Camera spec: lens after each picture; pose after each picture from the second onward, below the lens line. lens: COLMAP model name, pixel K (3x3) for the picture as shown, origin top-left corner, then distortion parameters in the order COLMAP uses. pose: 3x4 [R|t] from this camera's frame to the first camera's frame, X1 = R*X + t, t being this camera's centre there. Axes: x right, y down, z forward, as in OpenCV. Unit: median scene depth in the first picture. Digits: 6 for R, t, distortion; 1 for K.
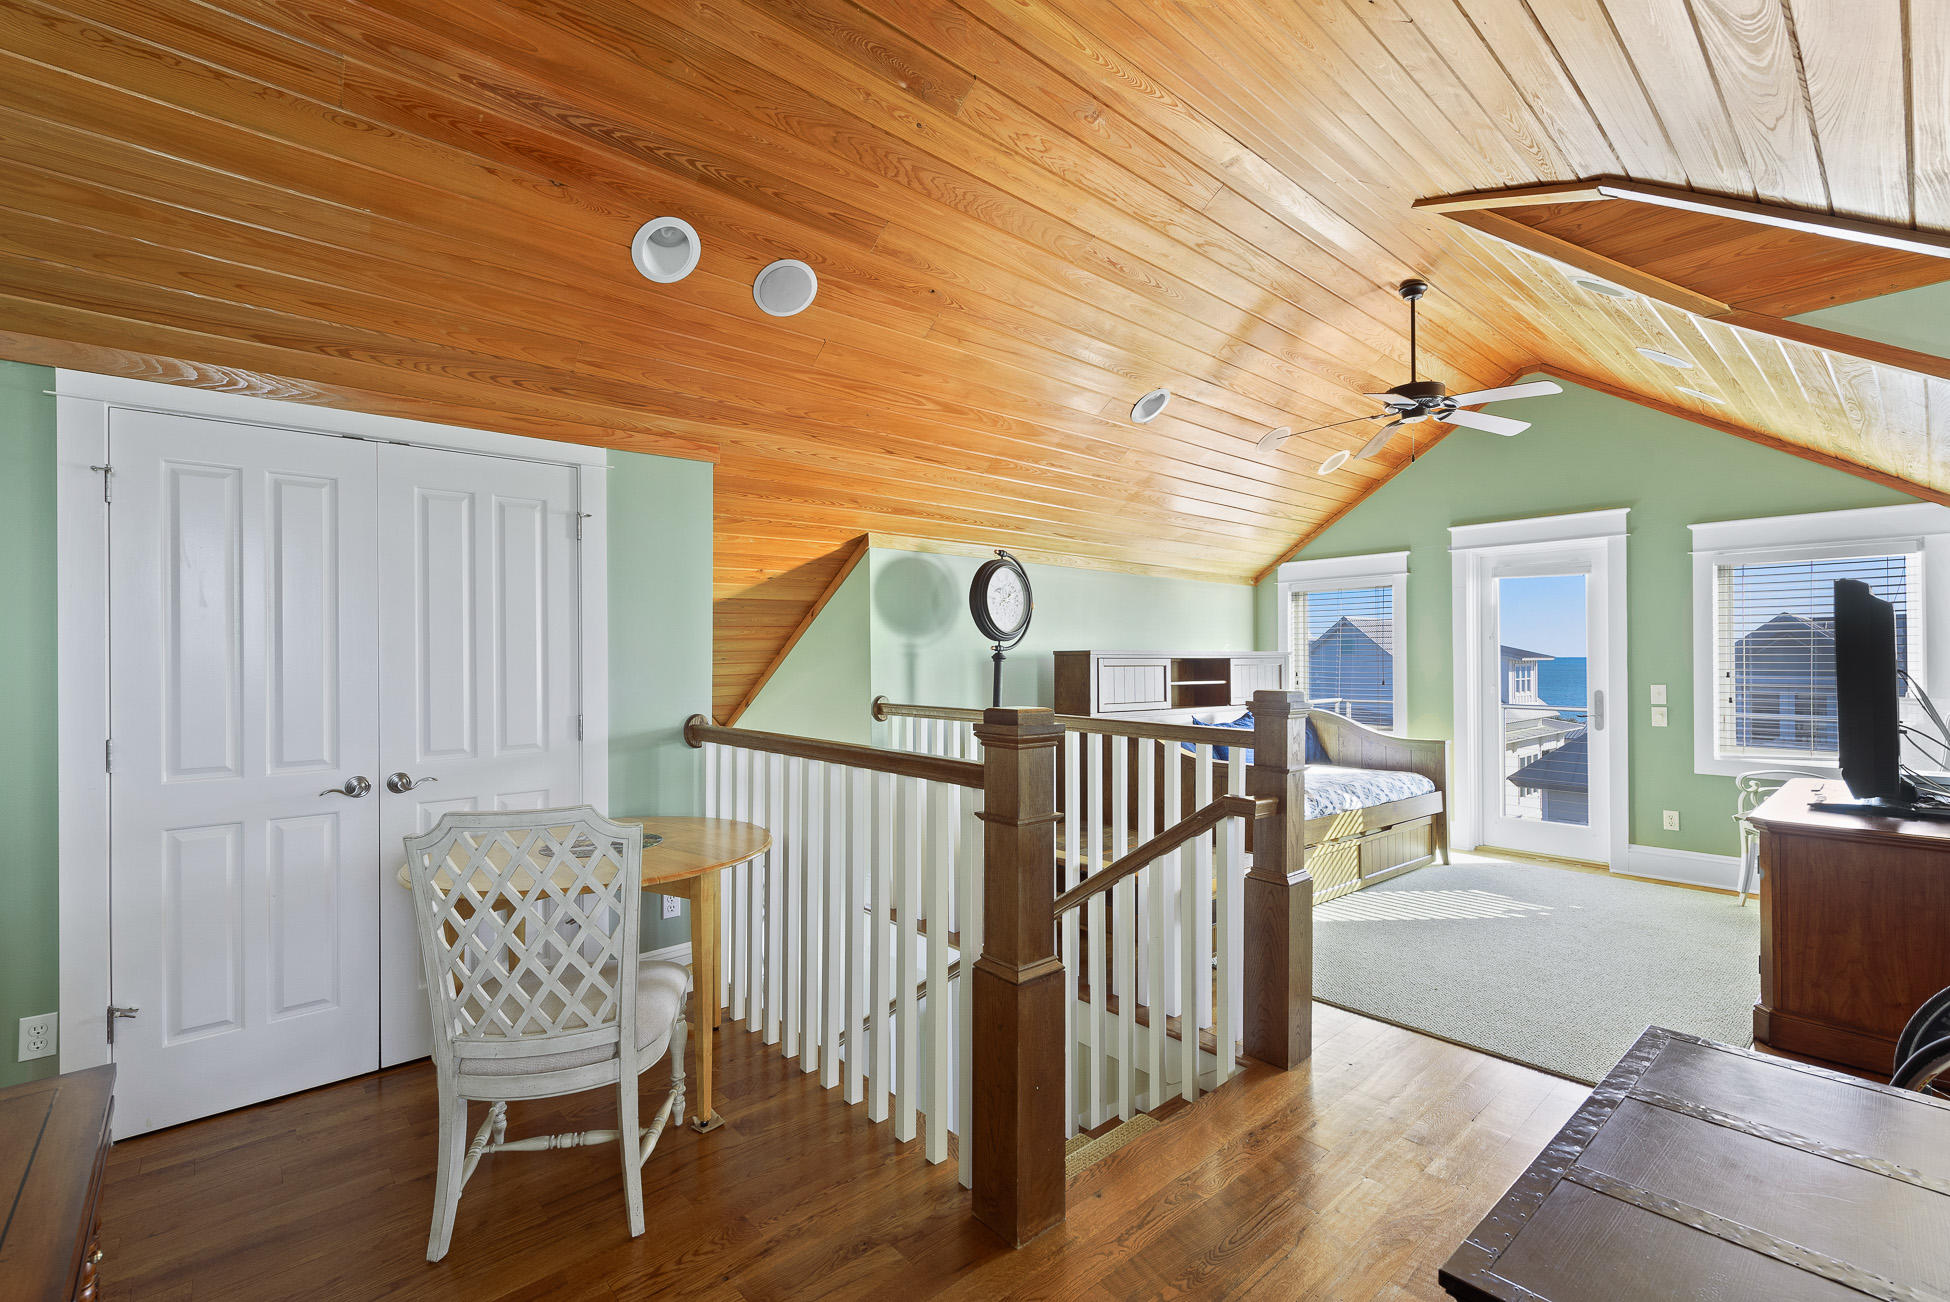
lens RADIAL K [[860.7, 0, 1021.2], [0, 860.7, 654.3], [0, 0, 1]] dist [-0.003595, -0.000688]
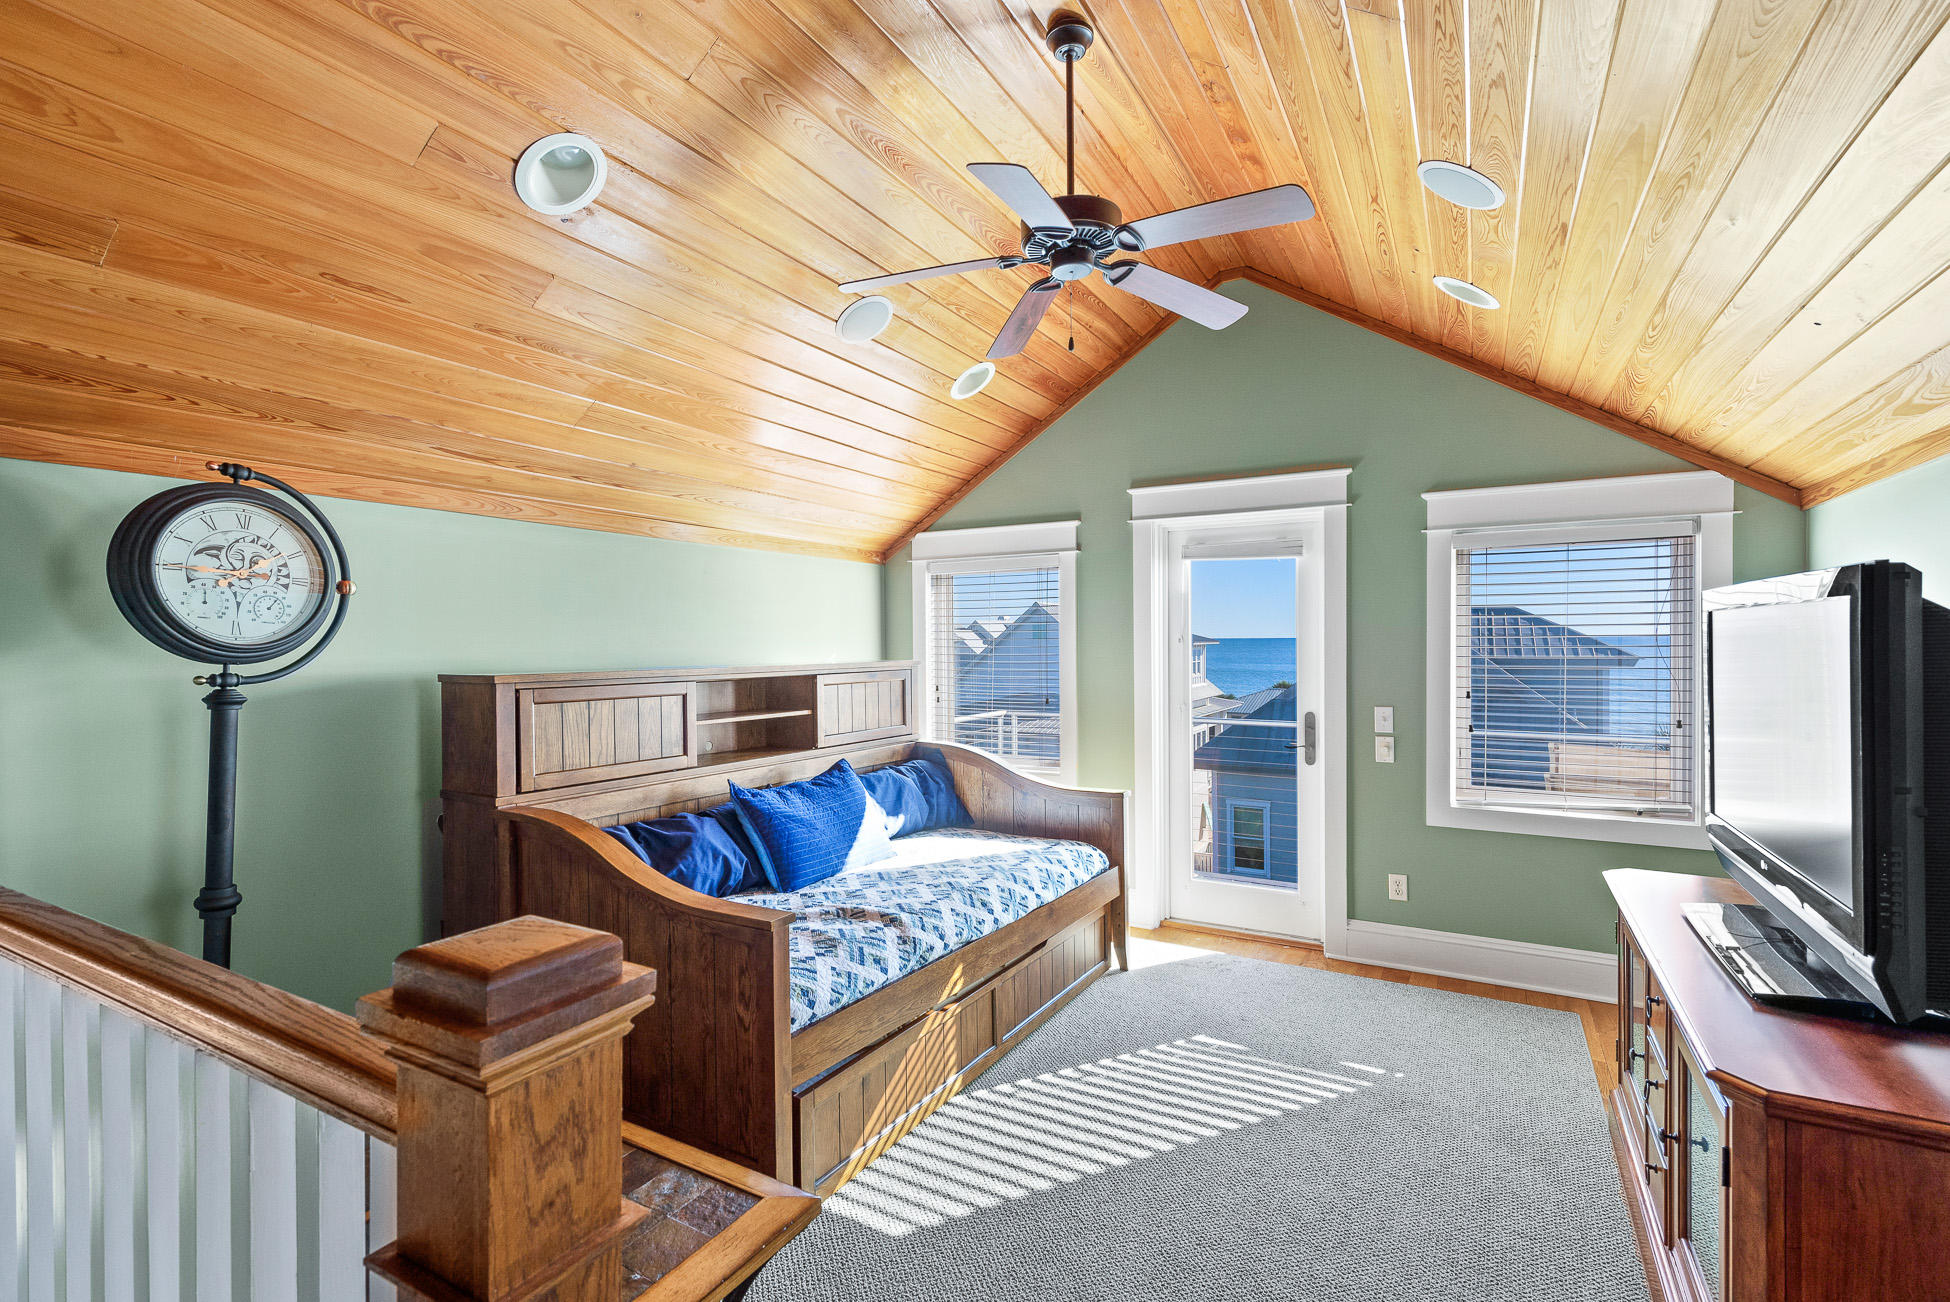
lens RADIAL K [[860.7, 0, 992.2], [0, 860.7, 649.8], [0, 0, 1]] dist [-0.003595, -0.000688]
pose [[0.955245, -0.004736, 0.295778, 0.185185], [0.000502, 0.999896, 0.014389, -0.023902], [-0.295815, -0.013597, 0.955148, 0.365546]]
